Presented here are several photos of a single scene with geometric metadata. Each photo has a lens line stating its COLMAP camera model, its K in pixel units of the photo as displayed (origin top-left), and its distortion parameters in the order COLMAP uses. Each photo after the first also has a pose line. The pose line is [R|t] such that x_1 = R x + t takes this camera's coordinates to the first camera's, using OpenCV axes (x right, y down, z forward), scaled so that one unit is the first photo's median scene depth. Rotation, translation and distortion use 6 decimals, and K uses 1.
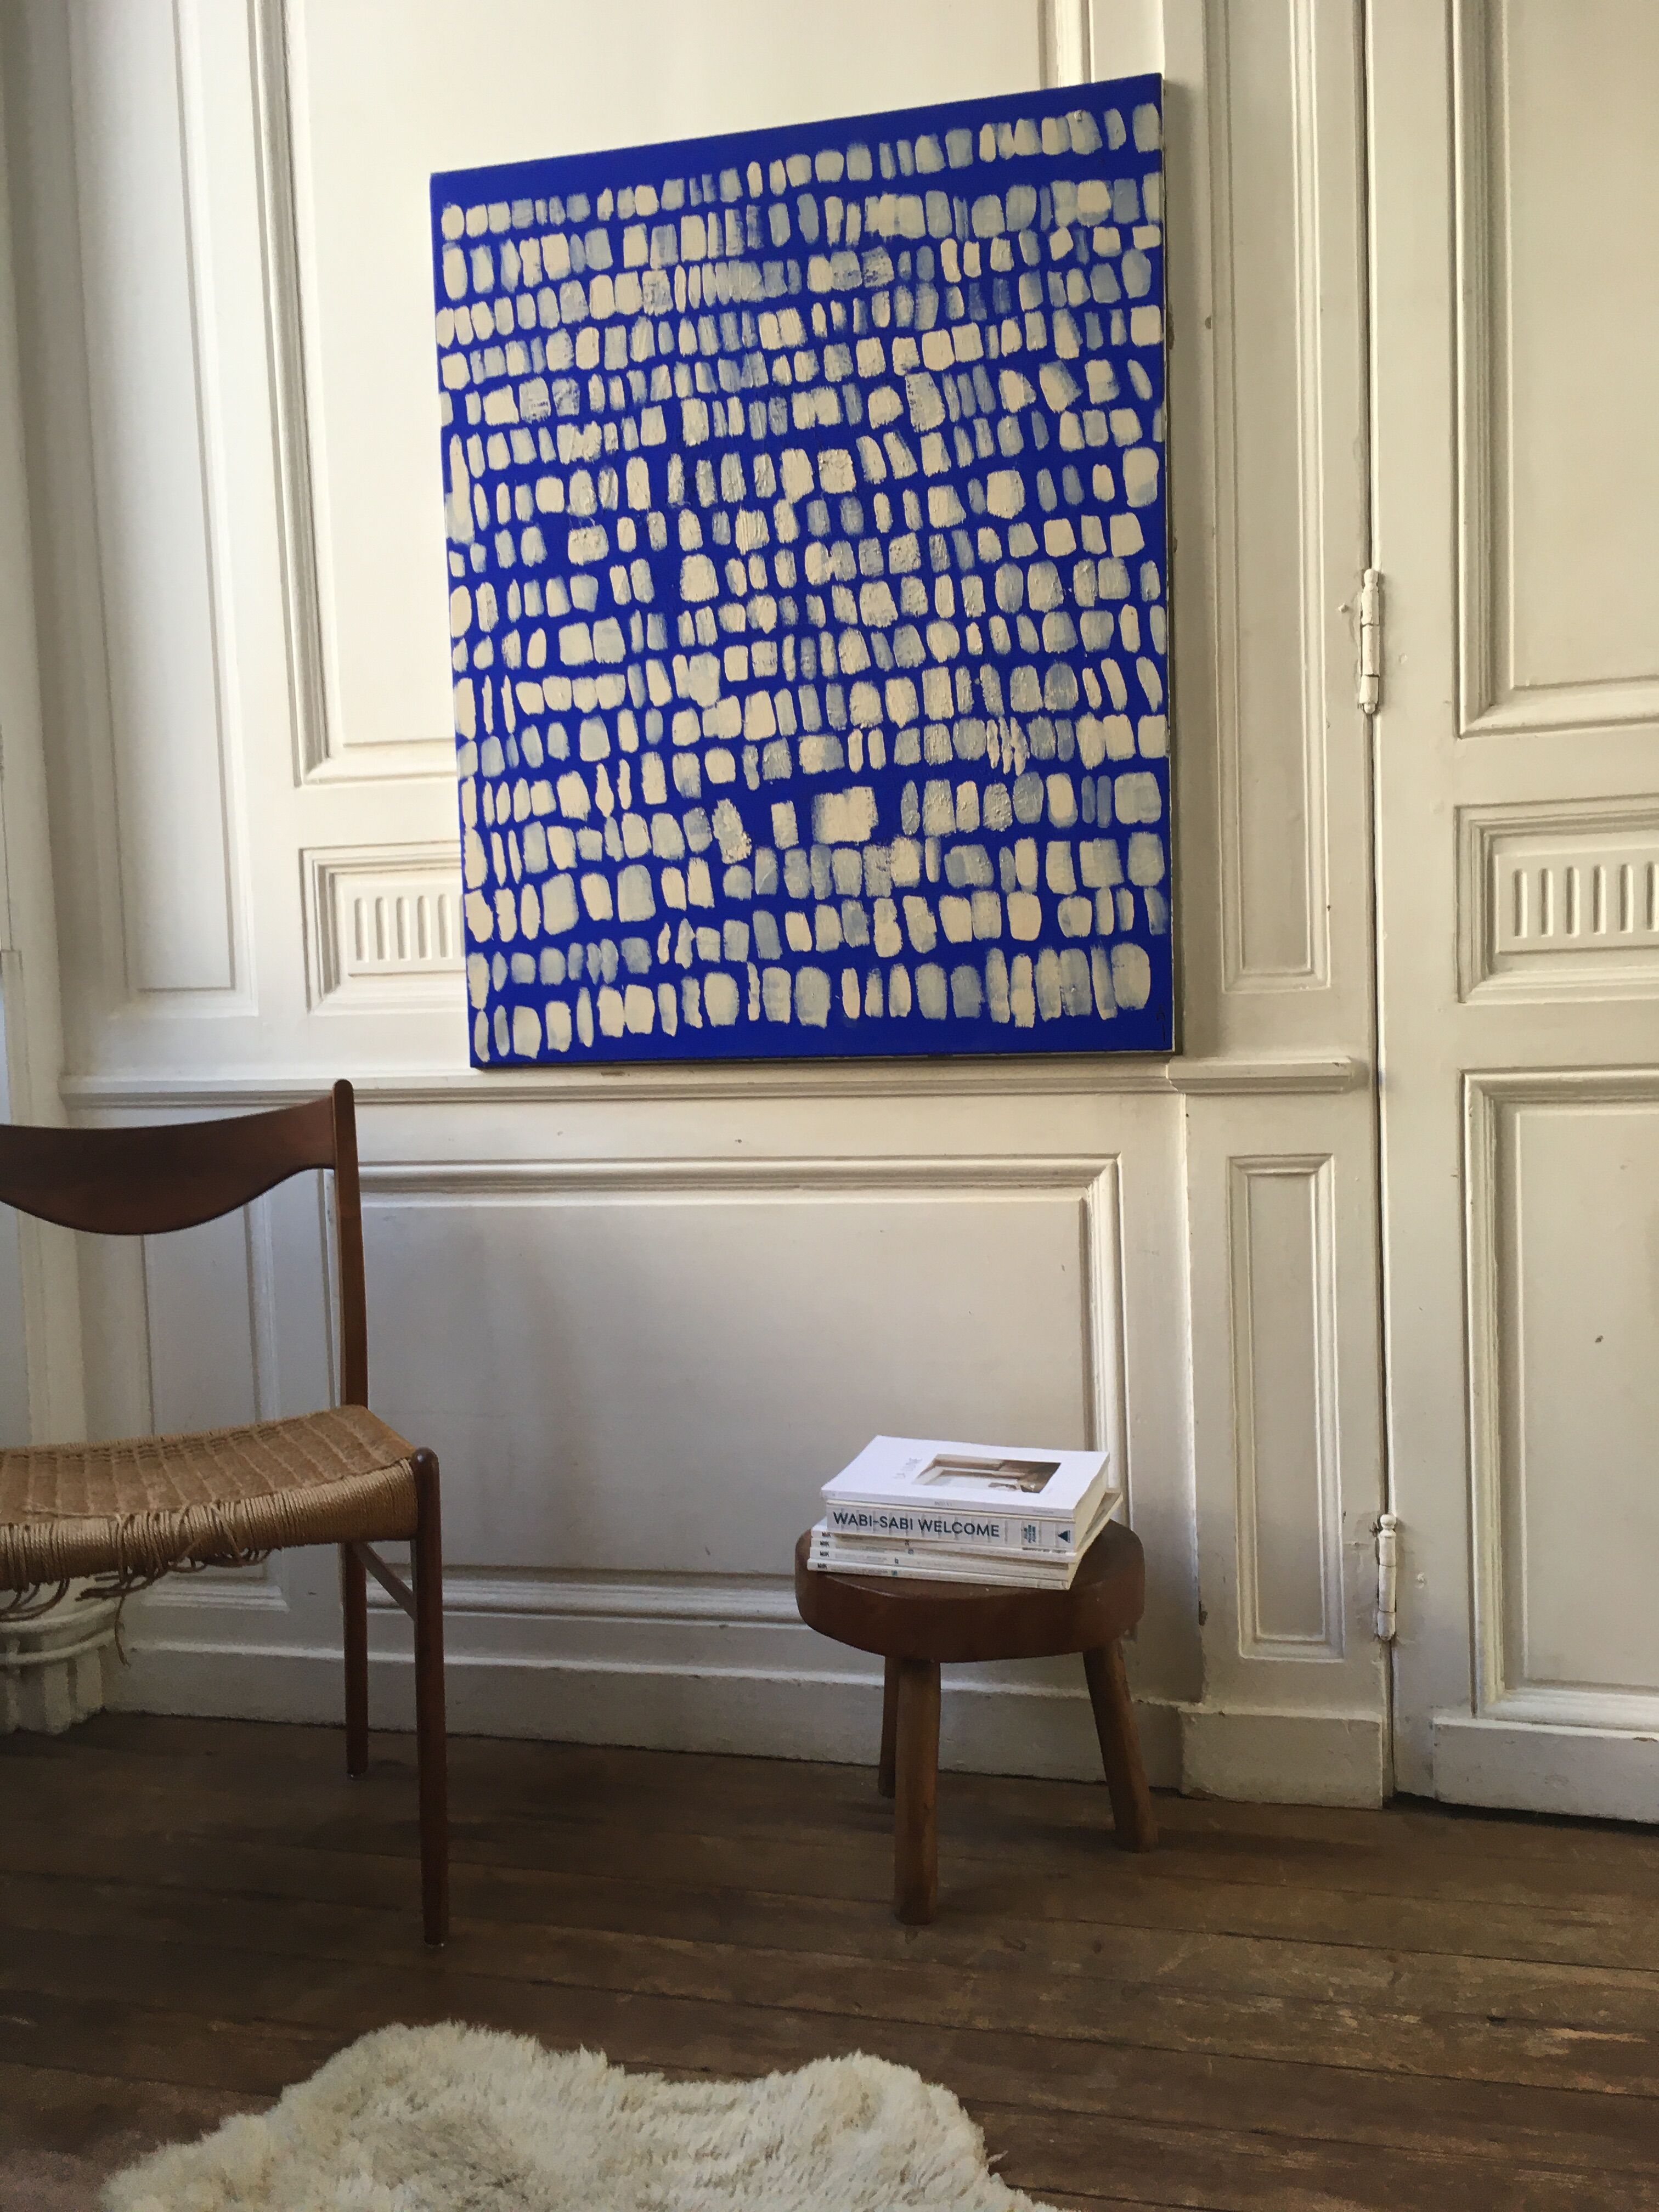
lens RADIAL K [[1955.7, 0, 803.4], [0, 1955.7, 1099.2], [0, 0, 1]] dist [0.076910, -0.113837]
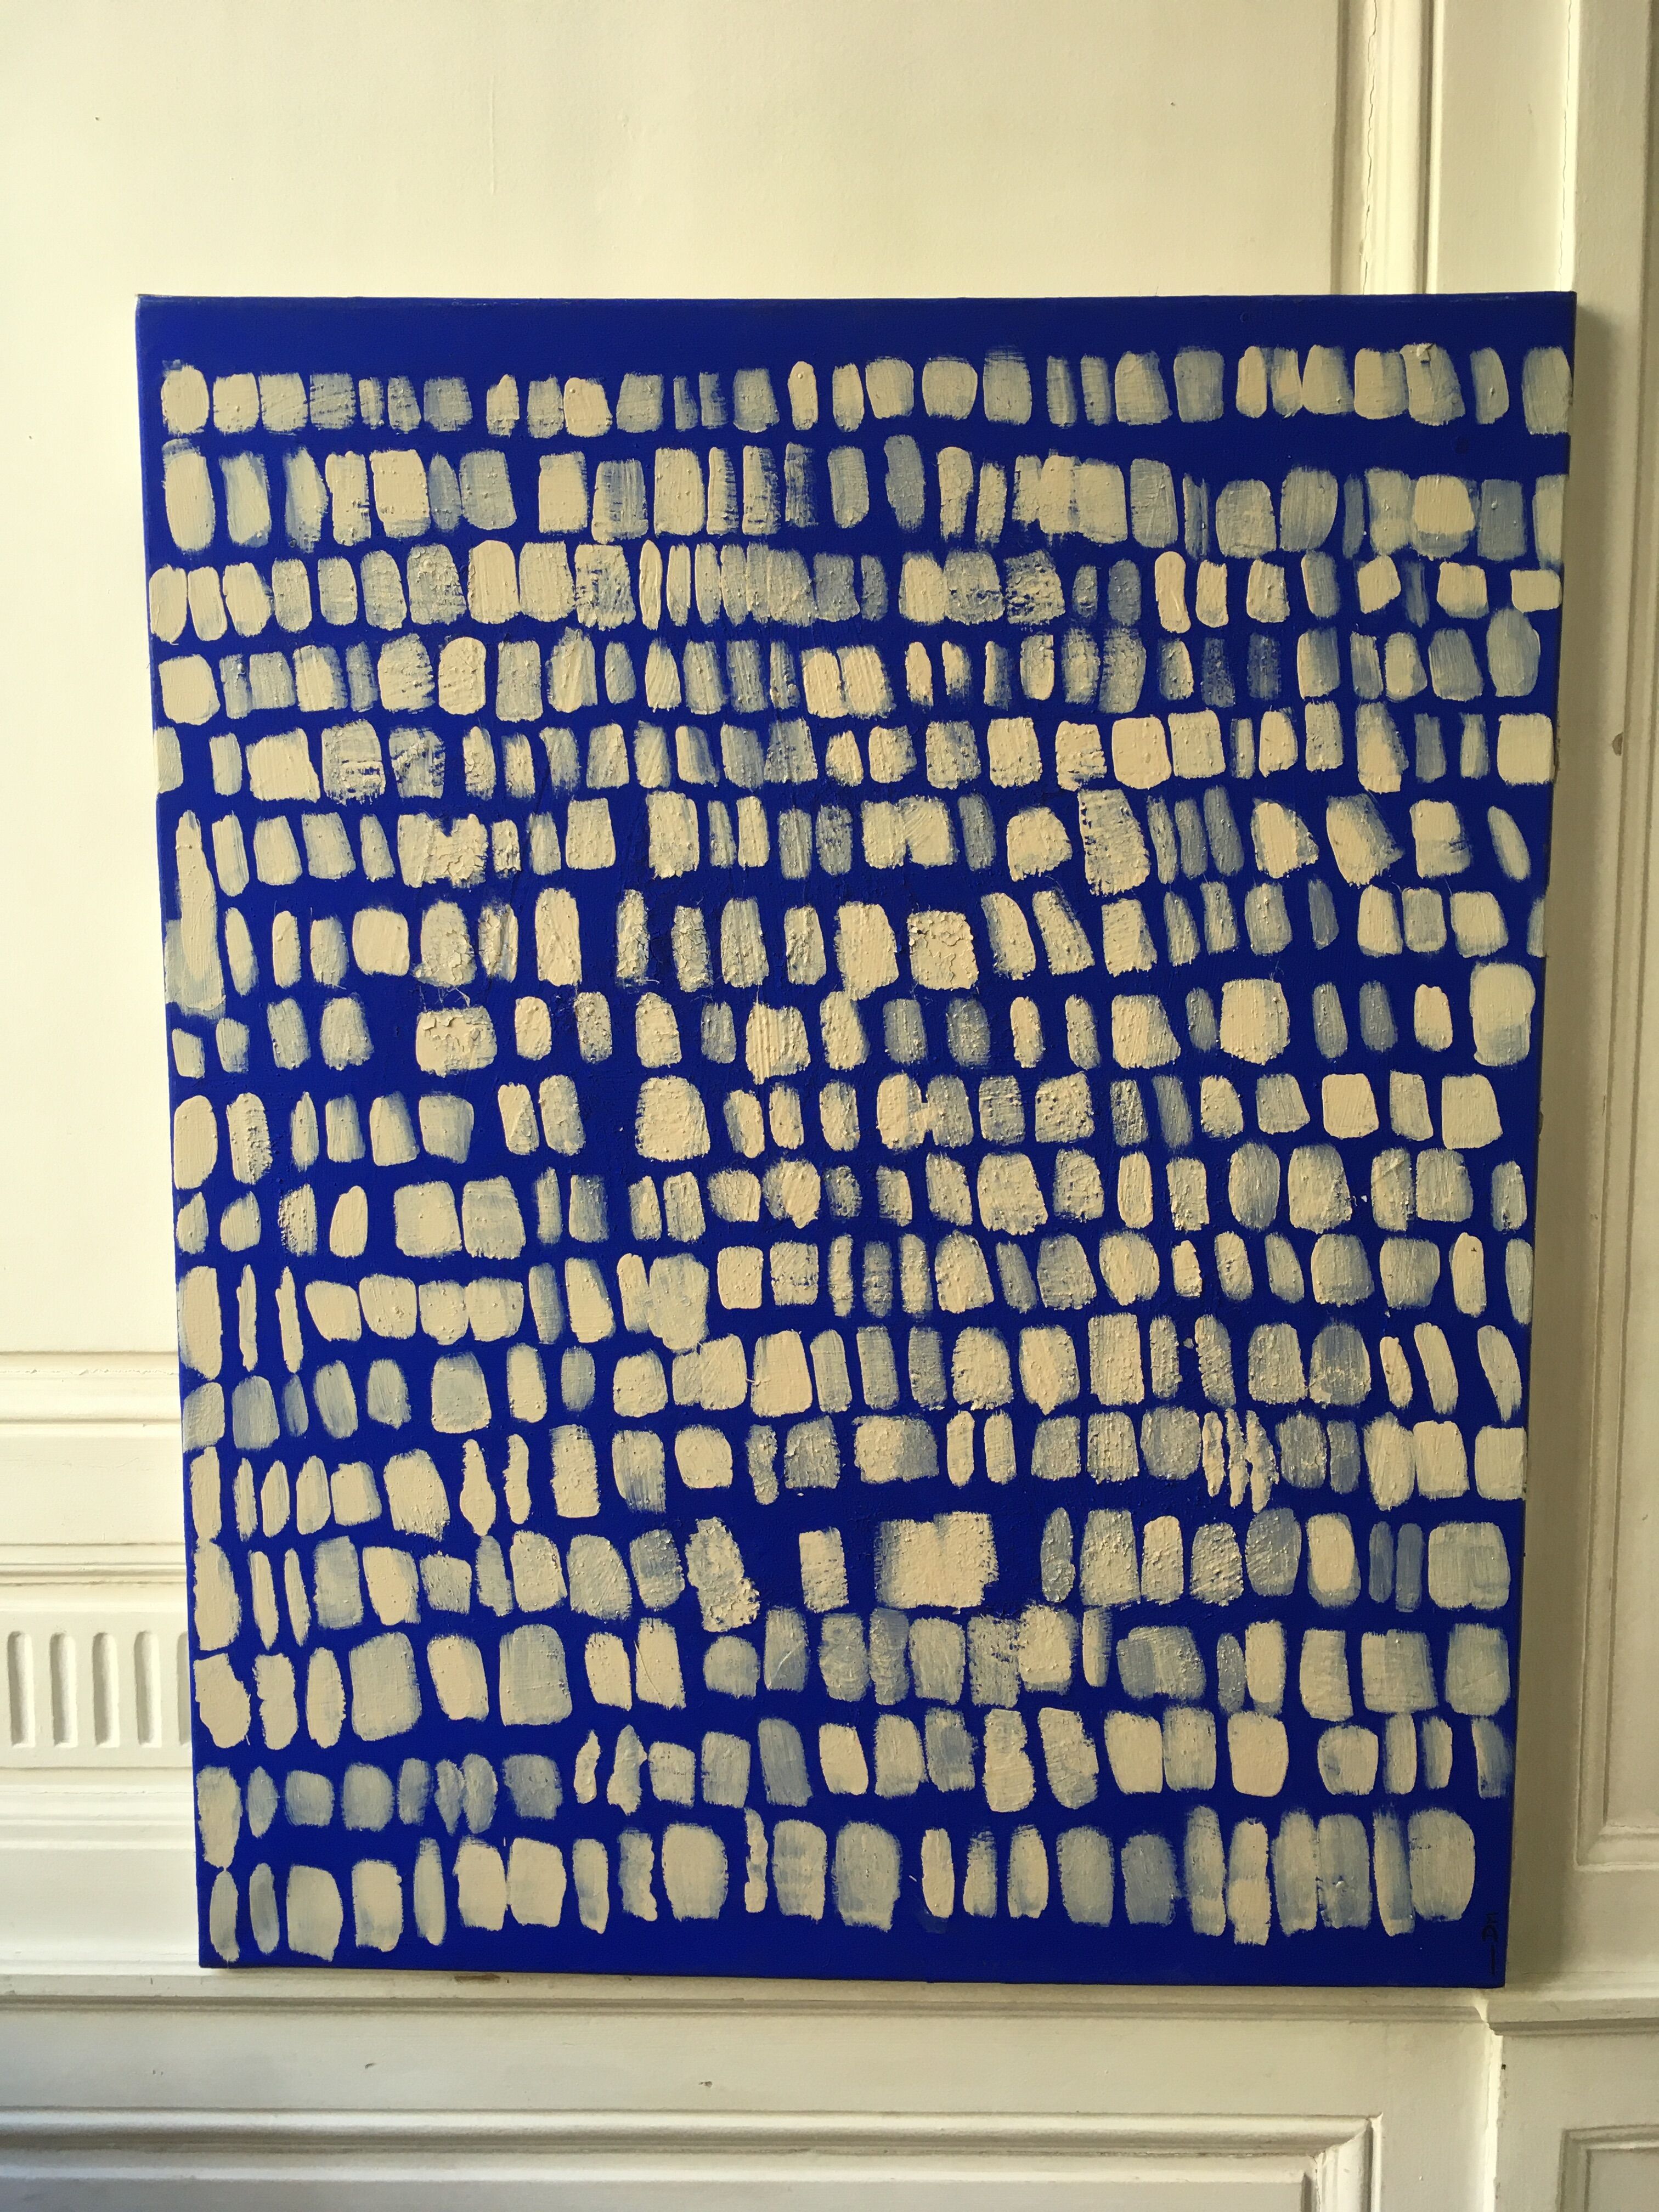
lens RADIAL K [[1955.7, 0, 814.1], [0, 1955.7, 1085.8], [0, 0, 1]] dist [0.076910, -0.113837]
pose [[0.974342, 0.005453, 0.225006, -0.137427], [-0.016893, 0.998658, 0.048951, -0.304154], [-0.224437, -0.051496, 0.973127, 0.474813]]
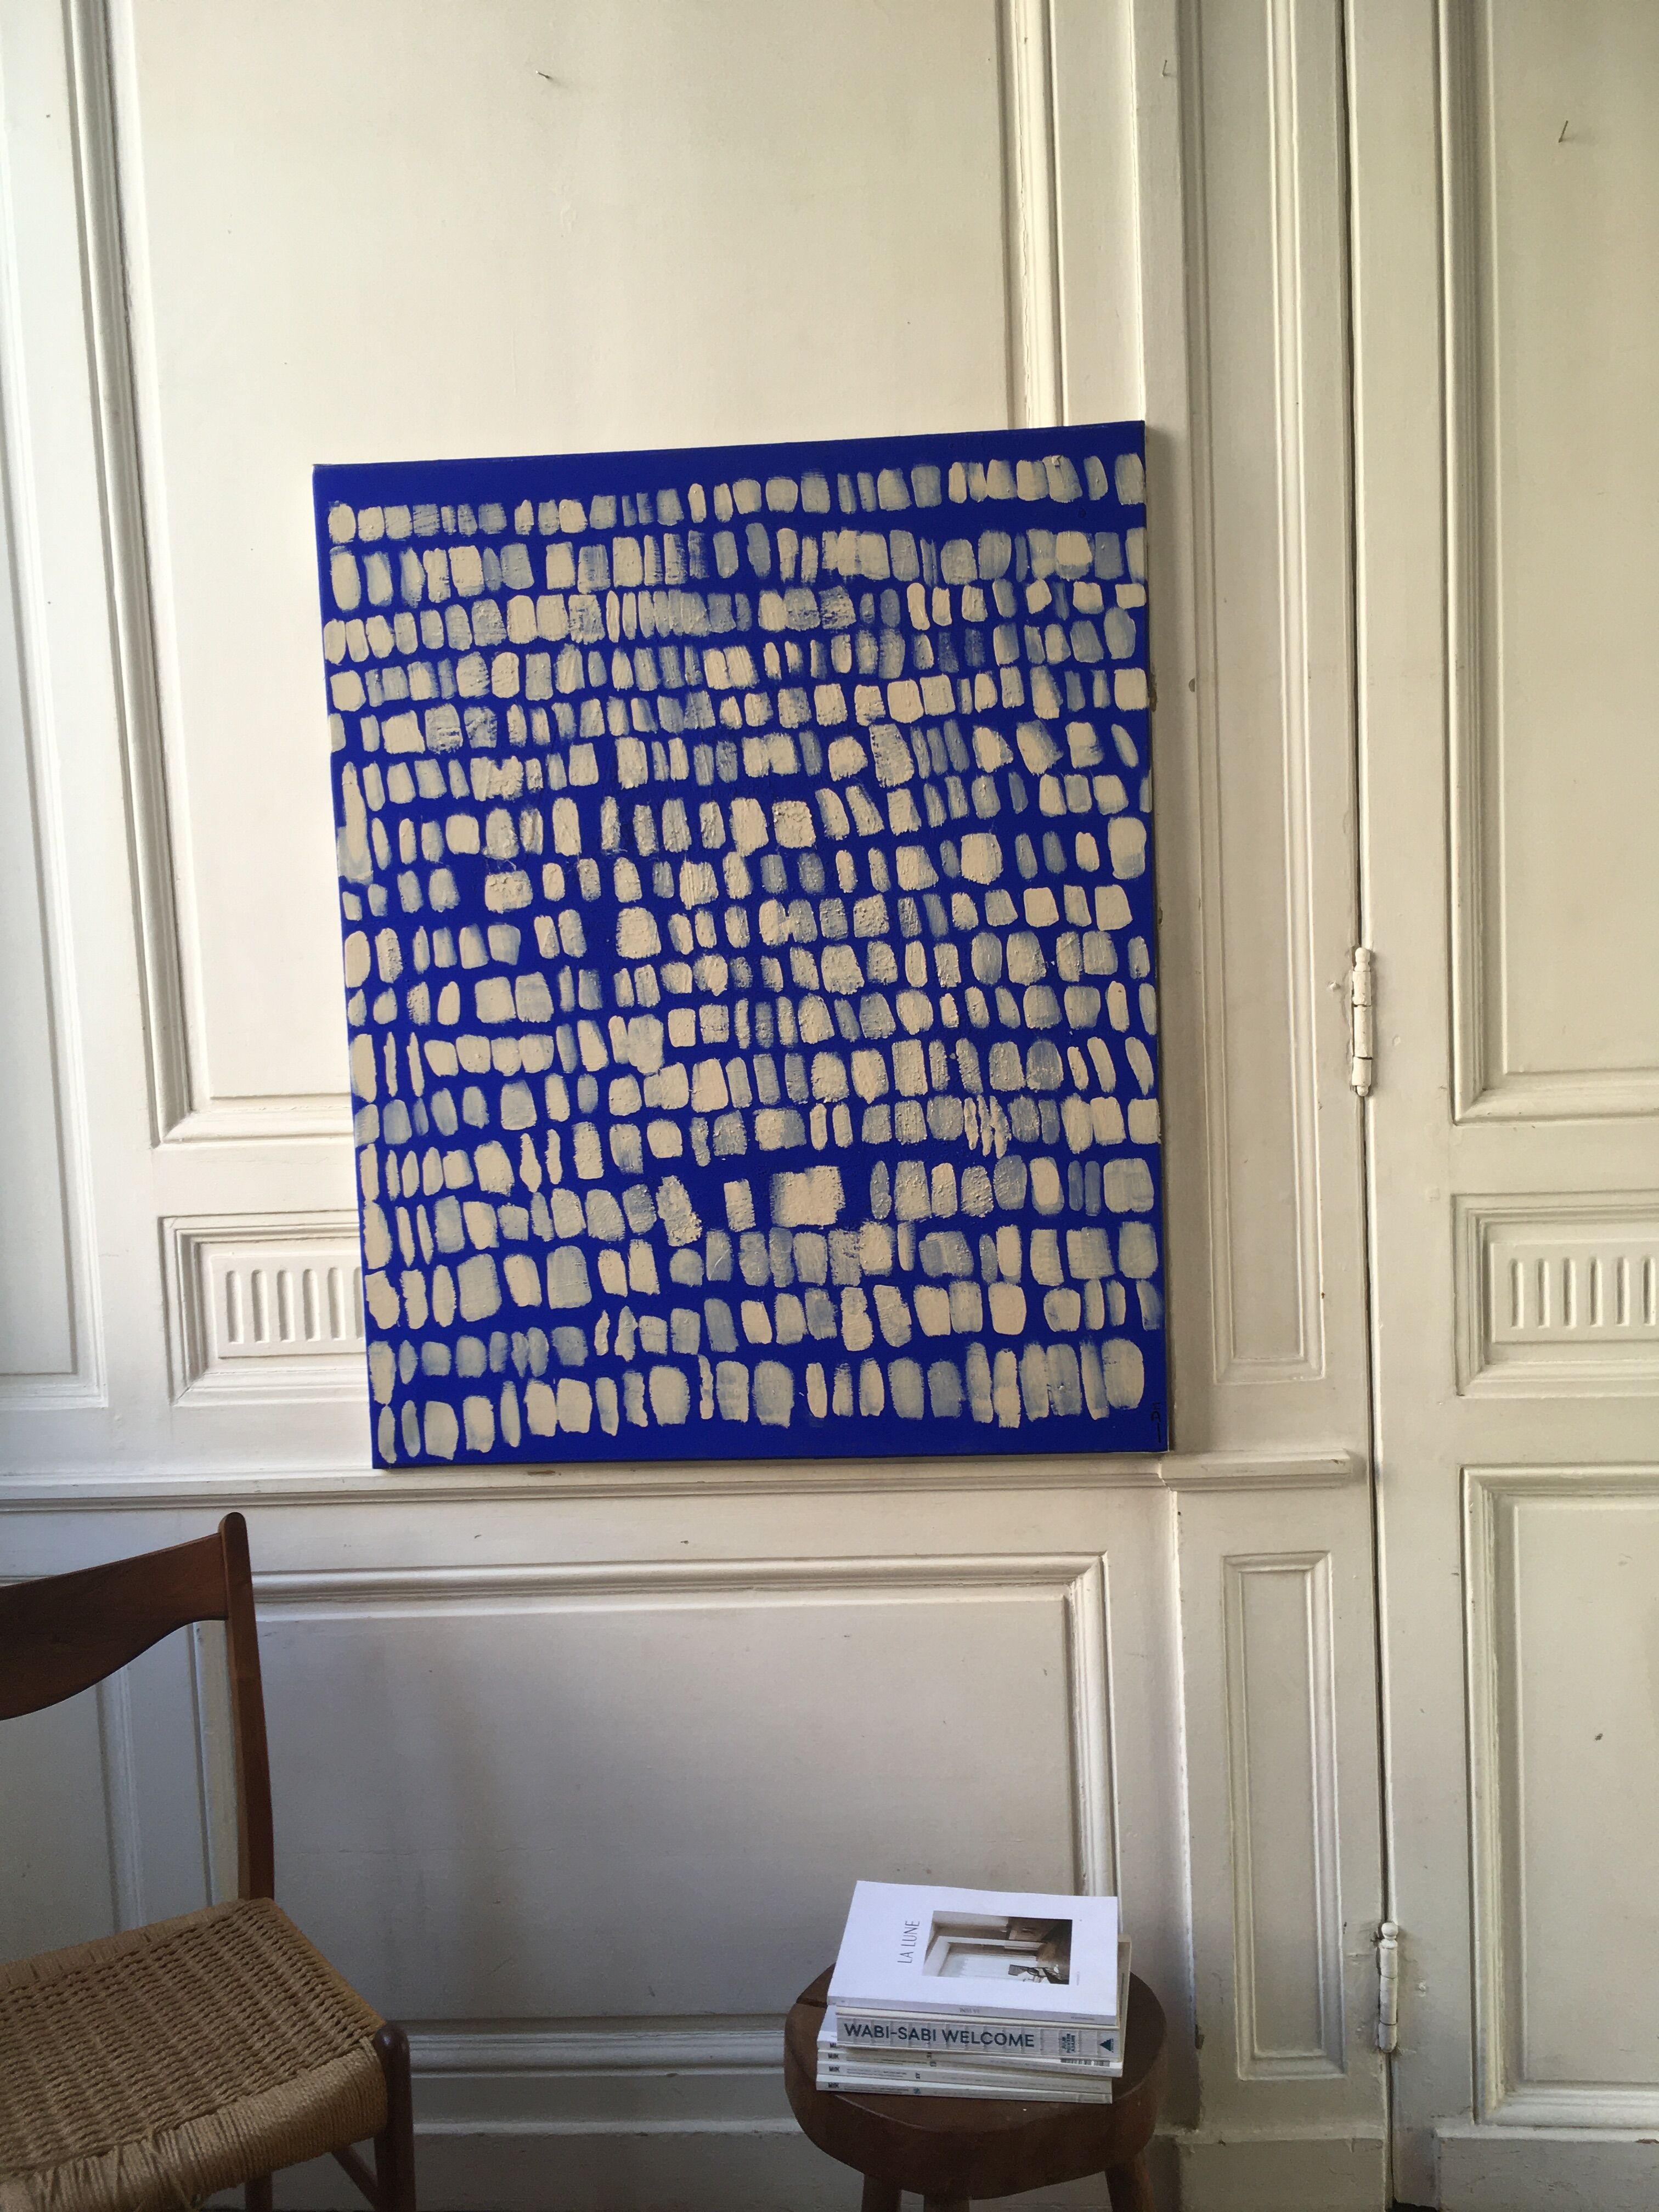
lens RADIAL K [[1955.7, 0, 819.0], [0, 1955.7, 1079.2], [0, 0, 1]] dist [0.076910, -0.113837]
pose [[0.984490, -0.020784, 0.174203, -0.130513], [0.019730, 0.999775, 0.007782, -0.205660], [-0.174326, -0.004224, 0.984679, 0.103830]]
